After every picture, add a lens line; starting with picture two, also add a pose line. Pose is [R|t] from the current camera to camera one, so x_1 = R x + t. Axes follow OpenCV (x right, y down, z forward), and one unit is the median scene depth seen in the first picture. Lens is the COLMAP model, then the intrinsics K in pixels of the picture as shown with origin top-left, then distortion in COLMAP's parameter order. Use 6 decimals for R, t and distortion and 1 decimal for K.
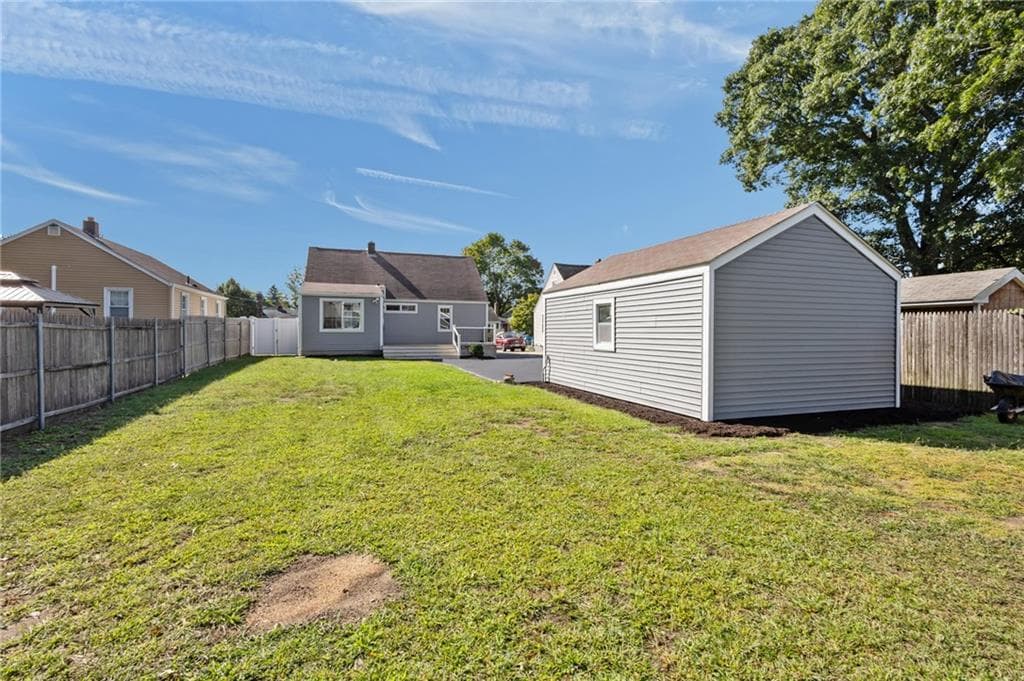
lens RADIAL K [[460.7, 0, 514.3], [0, 460.7, 333.8], [0, 0, 1]] dist [0.001934, 0.000155]
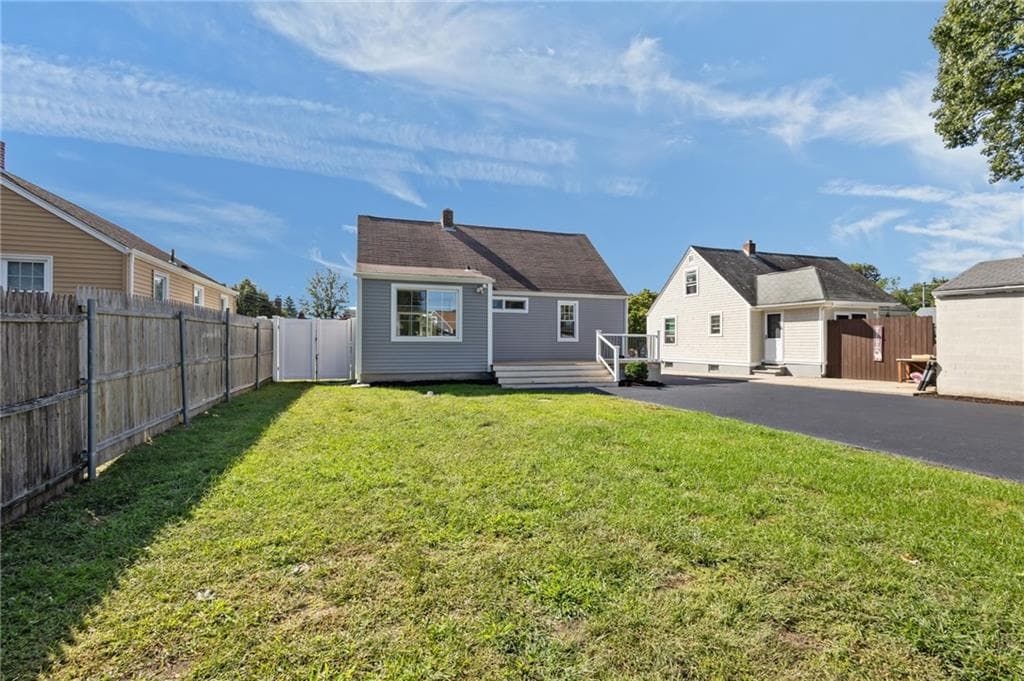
lens RADIAL K [[442.3, 0, 512.0], [0, 442.3, 340.5], [0, 0, 1]] dist [-0.024007, -0.000084]
pose [[0.999969, -0.000032, -0.007833, -0.228087], [-0.000045, 0.999952, -0.009815, 0.000148], [0.007832, 0.009815, 0.999921, 0.381802]]
